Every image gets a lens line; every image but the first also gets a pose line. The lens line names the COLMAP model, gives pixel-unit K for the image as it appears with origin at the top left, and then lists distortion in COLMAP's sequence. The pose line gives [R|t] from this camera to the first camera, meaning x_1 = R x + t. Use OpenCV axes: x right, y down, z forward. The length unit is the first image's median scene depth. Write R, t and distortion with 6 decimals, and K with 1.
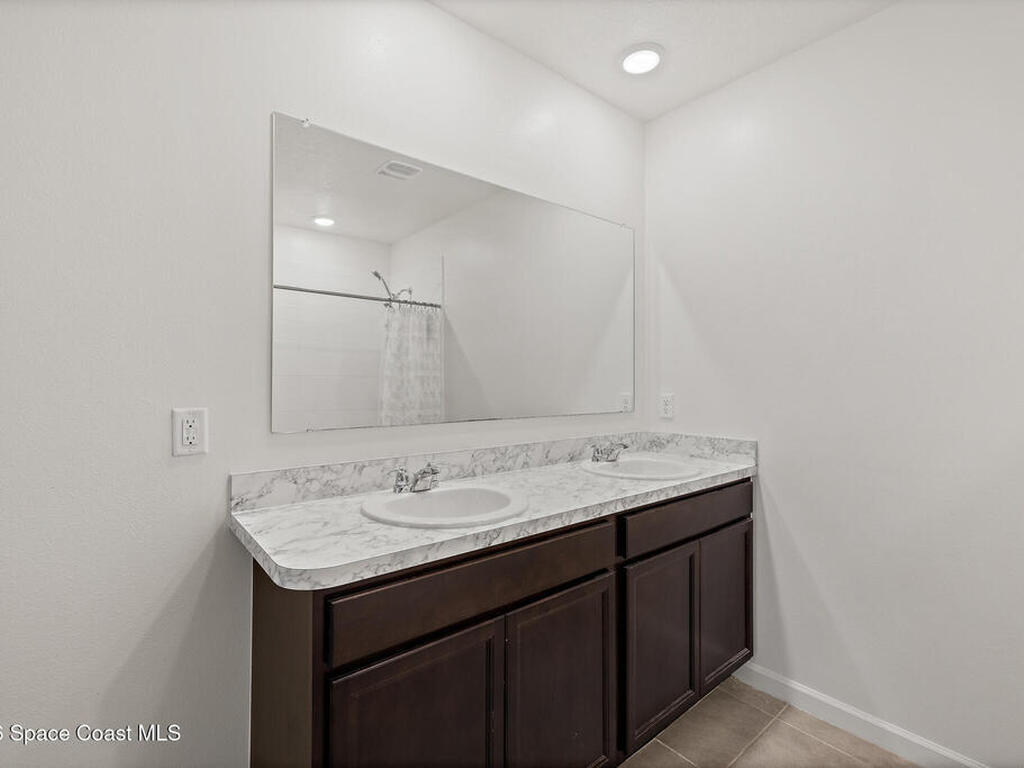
lens RADIAL K [[483.2, 0, 506.5], [0, 483.2, 381.1], [0, 0, 1]] dist [0.002267, 0.000079]
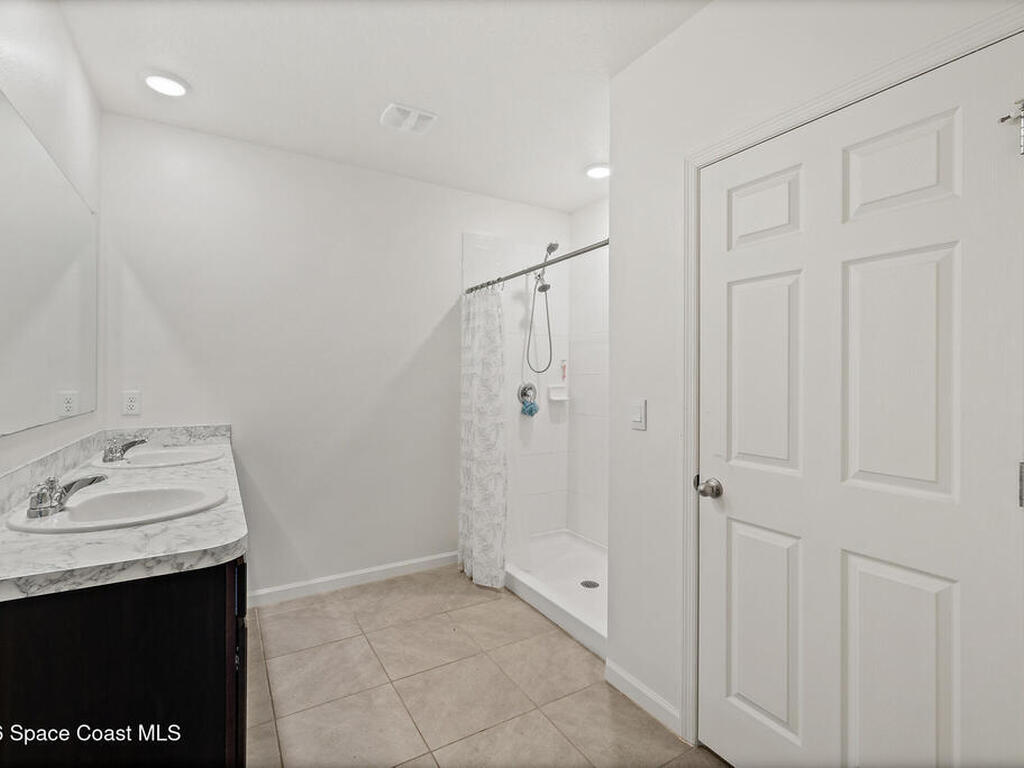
lens RADIAL K [[483.2, 0, 506.5], [0, 483.2, 381.1], [0, 0, 1]] dist [0.002267, 0.000079]
pose [[0.144101, -0.006168, 0.989544, -0.648803], [-0.006132, 0.999956, 0.007126, -0.007024], [-0.989544, -0.007095, 0.144056, 0.073956]]
